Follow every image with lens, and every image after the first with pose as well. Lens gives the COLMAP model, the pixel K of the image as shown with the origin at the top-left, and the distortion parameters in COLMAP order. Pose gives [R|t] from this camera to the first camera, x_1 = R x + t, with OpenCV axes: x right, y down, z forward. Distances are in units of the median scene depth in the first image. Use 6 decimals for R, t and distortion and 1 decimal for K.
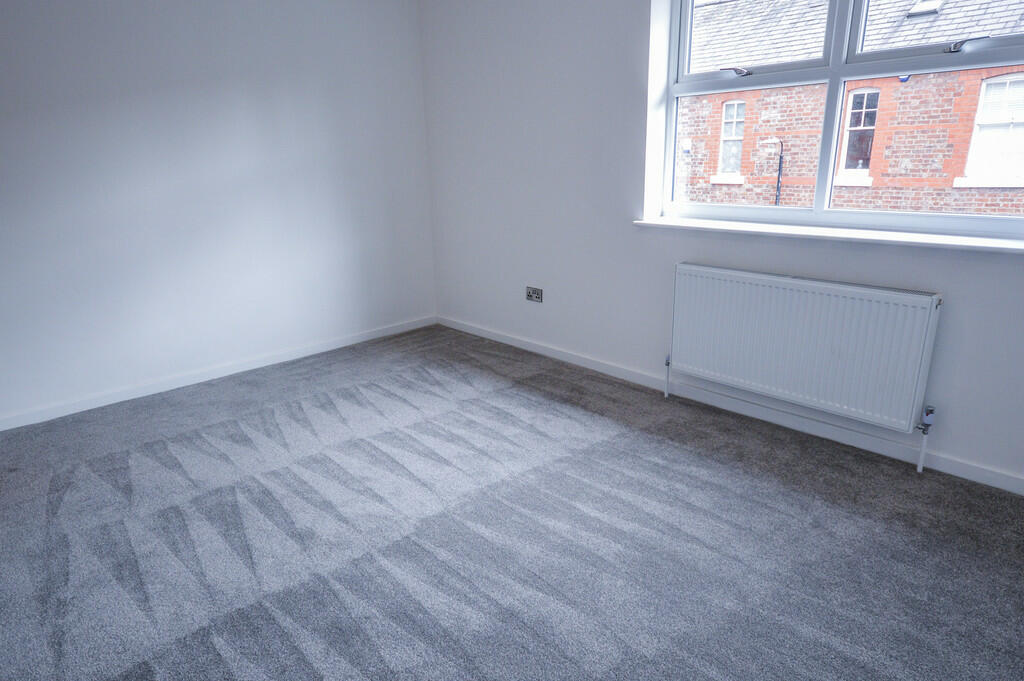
lens RADIAL K [[577.7, 0, 492.9], [0, 577.7, 340.3], [0, 0, 1]] dist [0.001317, -0.000500]
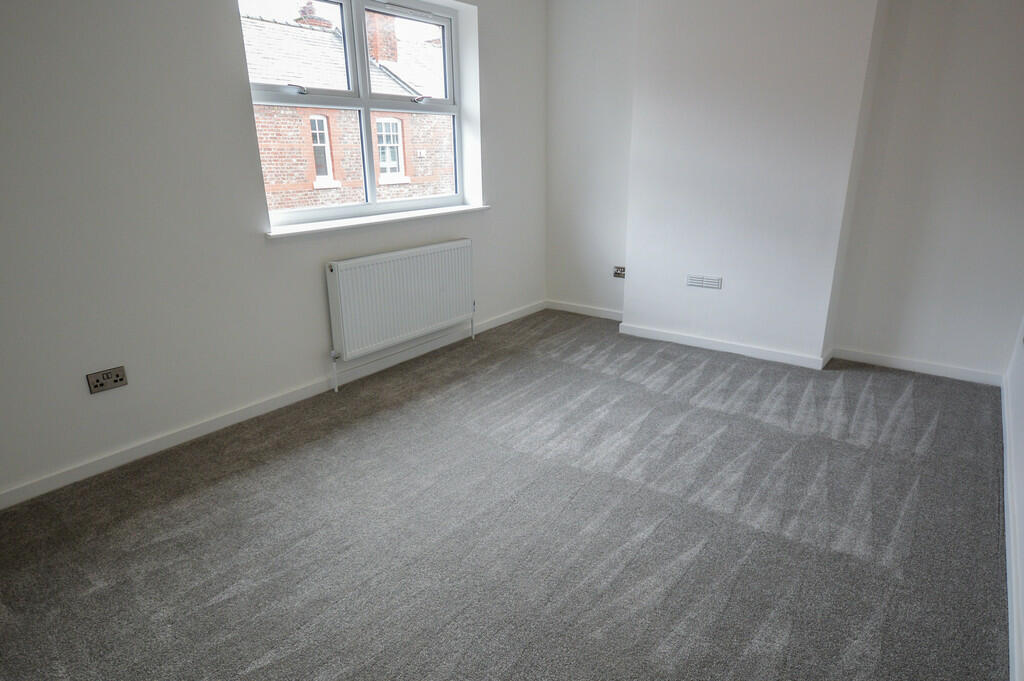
lens RADIAL K [[577.7, 0, 492.9], [0, 577.7, 340.3], [0, 0, 1]] dist [0.001317, -0.000500]
pose [[-0.129522, -0.274581, 0.952801, -0.806238], [0.326194, 0.895615, 0.302443, -0.238681], [-0.936388, 0.349971, -0.026435, 0.825468]]
